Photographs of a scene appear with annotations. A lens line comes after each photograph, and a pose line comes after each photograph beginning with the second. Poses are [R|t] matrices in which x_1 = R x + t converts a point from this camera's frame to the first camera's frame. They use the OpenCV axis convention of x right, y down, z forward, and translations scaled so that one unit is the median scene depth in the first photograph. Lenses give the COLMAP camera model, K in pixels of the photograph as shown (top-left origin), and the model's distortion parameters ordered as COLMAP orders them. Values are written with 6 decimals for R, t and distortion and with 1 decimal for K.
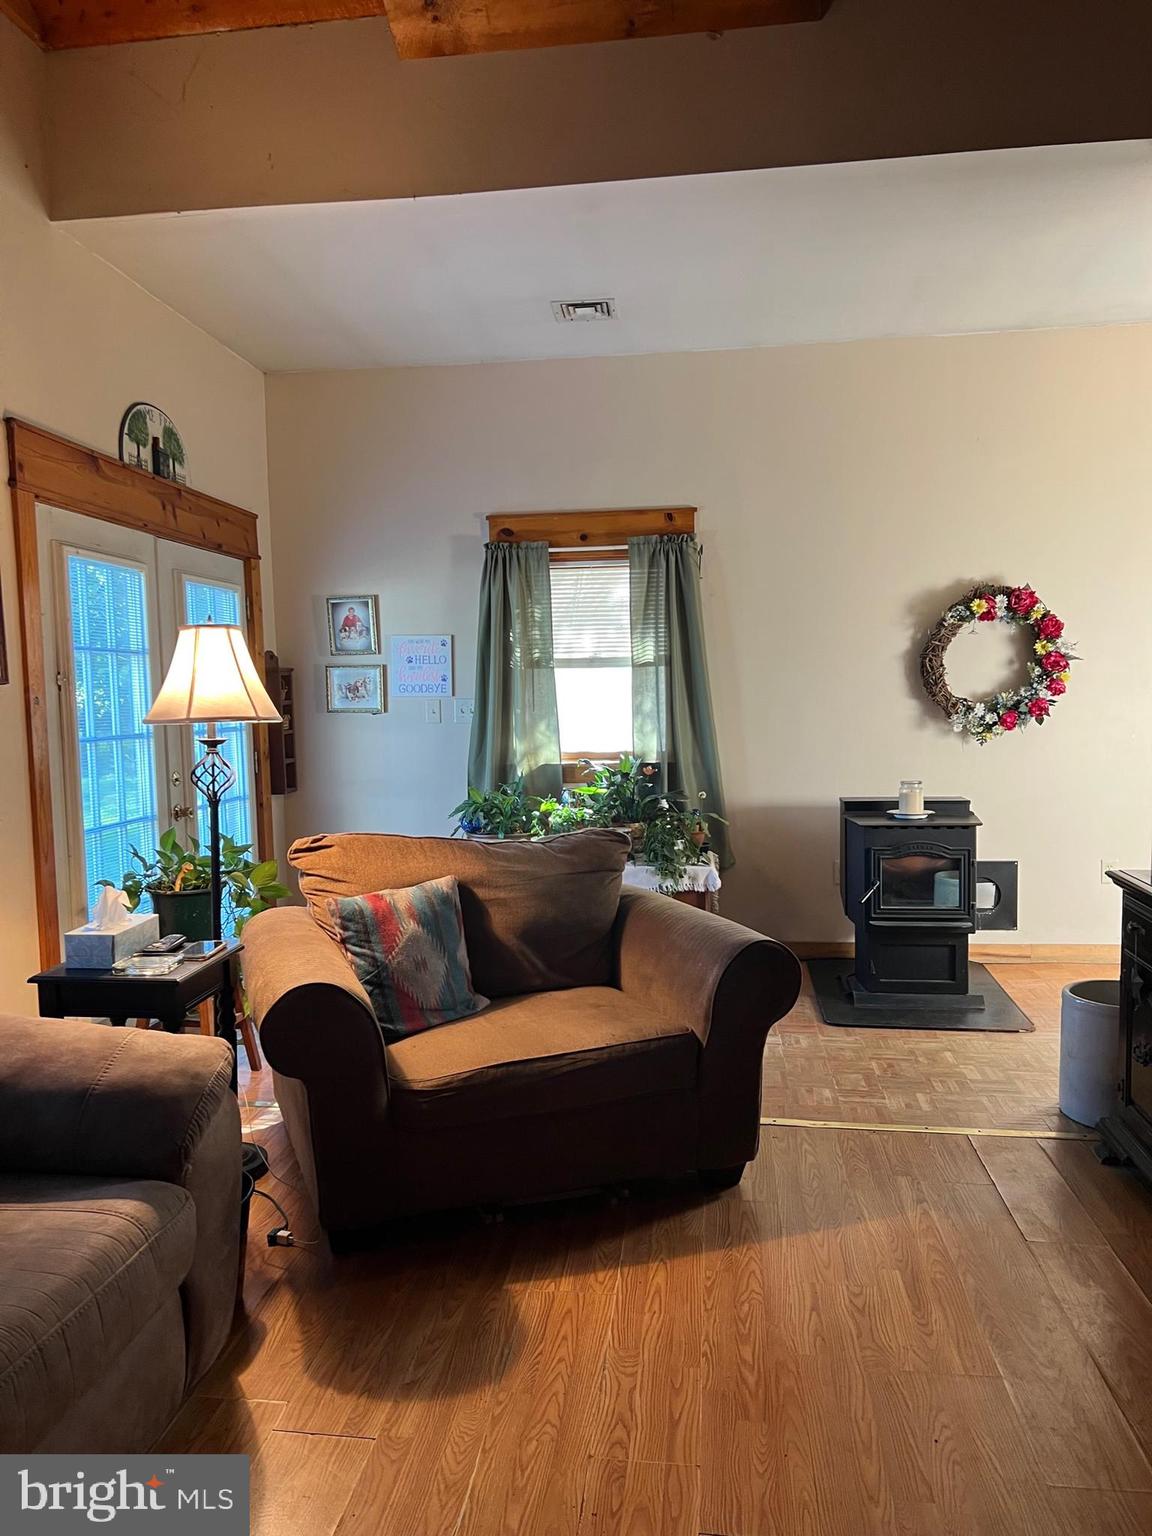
lens RADIAL K [[1162.3, 0, 572.9], [0, 1162.3, 770.1], [0, 0, 1]] dist [0.038806, -0.031828]
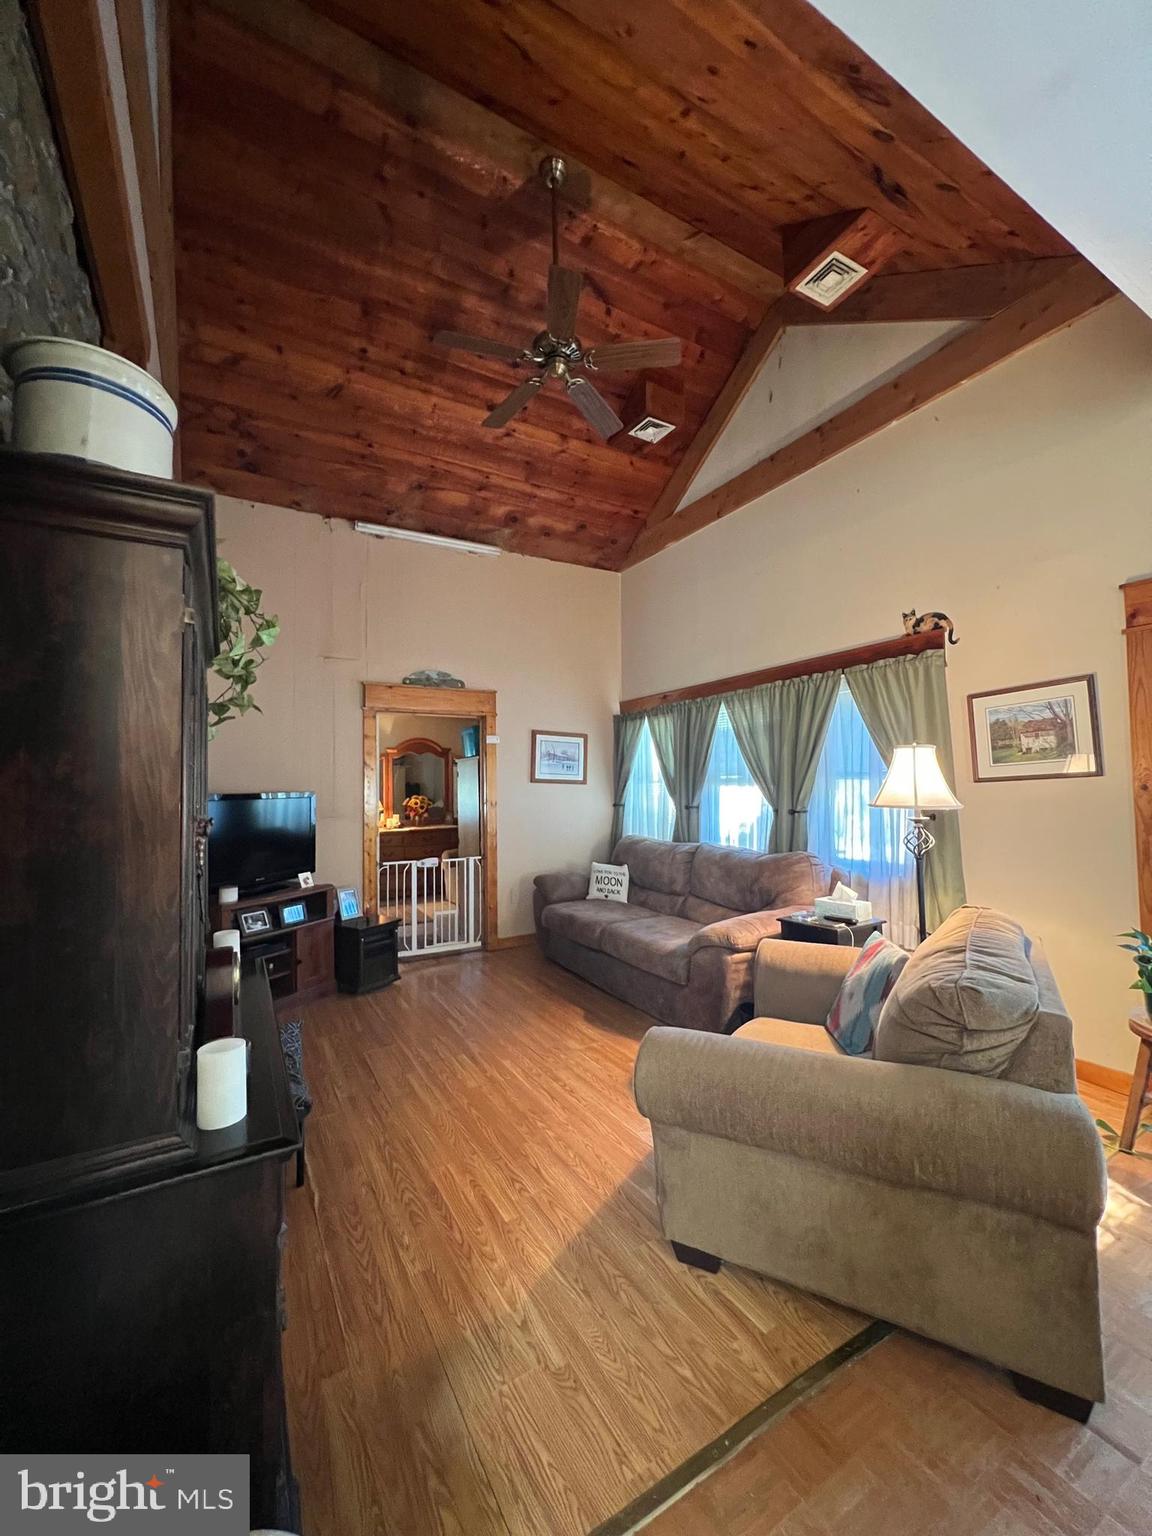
lens RADIAL K [[611.8, 0, 575.0], [0, 611.8, 766.8], [0, 0, 1]] dist [-0.003611, 0.002874]
pose [[-0.797655, 0.013212, -0.602969, 0.596700], [-0.007869, 0.999447, 0.032310, -0.127724], [0.603063, 0.030517, -0.797110, 1.494270]]
